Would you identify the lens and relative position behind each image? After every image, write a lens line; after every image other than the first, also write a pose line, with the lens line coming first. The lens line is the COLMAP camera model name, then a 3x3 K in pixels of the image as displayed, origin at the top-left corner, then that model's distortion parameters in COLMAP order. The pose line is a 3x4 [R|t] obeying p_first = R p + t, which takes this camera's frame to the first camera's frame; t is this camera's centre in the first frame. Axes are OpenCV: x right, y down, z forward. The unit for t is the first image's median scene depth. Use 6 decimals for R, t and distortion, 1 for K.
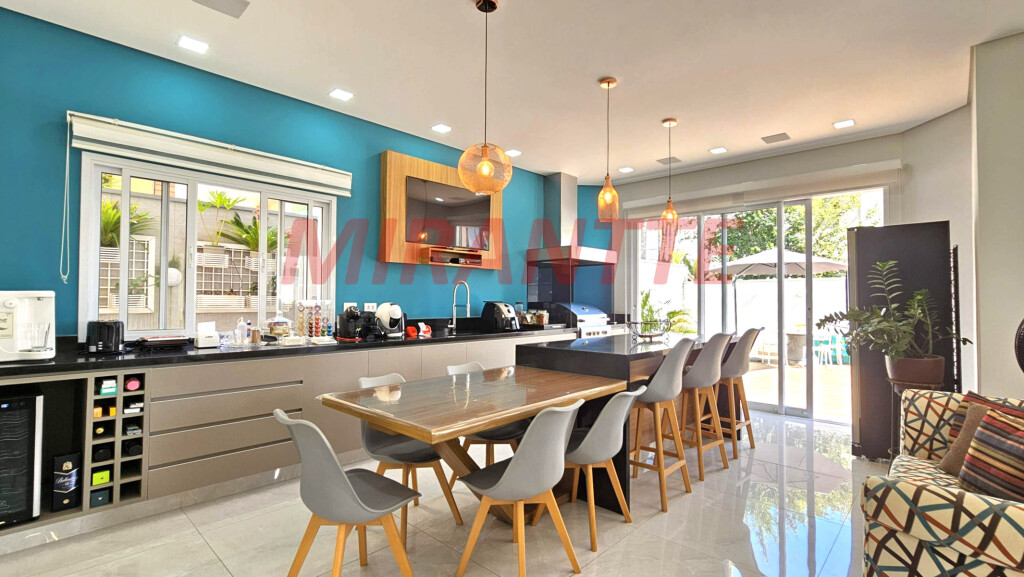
lens RADIAL K [[461.6, 0, 513.9], [0, 461.6, 288.8], [0, 0, 1]] dist [0.001208, 0.000201]
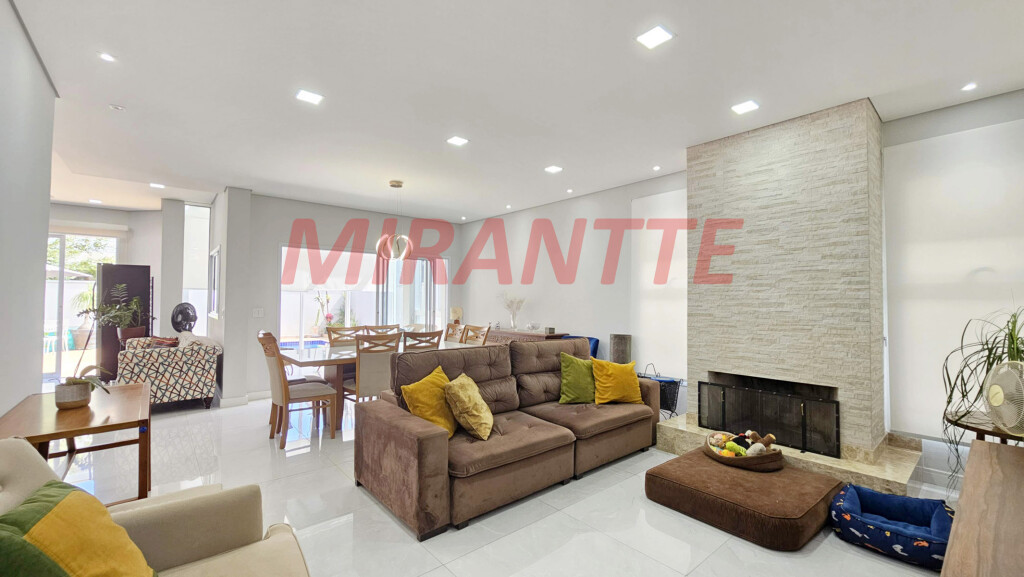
lens RADIAL K [[412.7, 0, 524.3], [0, 412.7, 292.3], [0, 0, 1]] dist [-0.000666, -0.000131]
pose [[0.088970, 0.015290, 0.995917, -0.827352], [-0.028495, 0.999512, -0.012800, -0.041898], [-0.995627, -0.027240, 0.089363, -0.922205]]
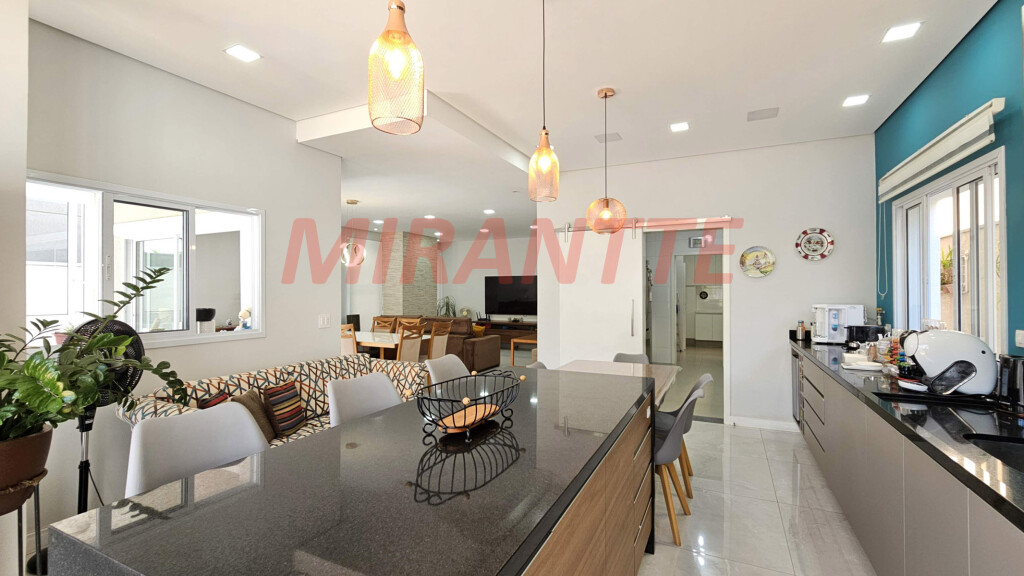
lens RADIAL K [[440.1, 0, 525.6], [0, 440.1, 290.7], [0, 0, 1]] dist [-0.000120, -0.000137]
pose [[-0.942962, -0.006876, -0.332830, 0.413964], [0.001634, 0.999679, -0.025281, -0.004377], [0.332897, -0.024383, -0.942648, 1.490599]]
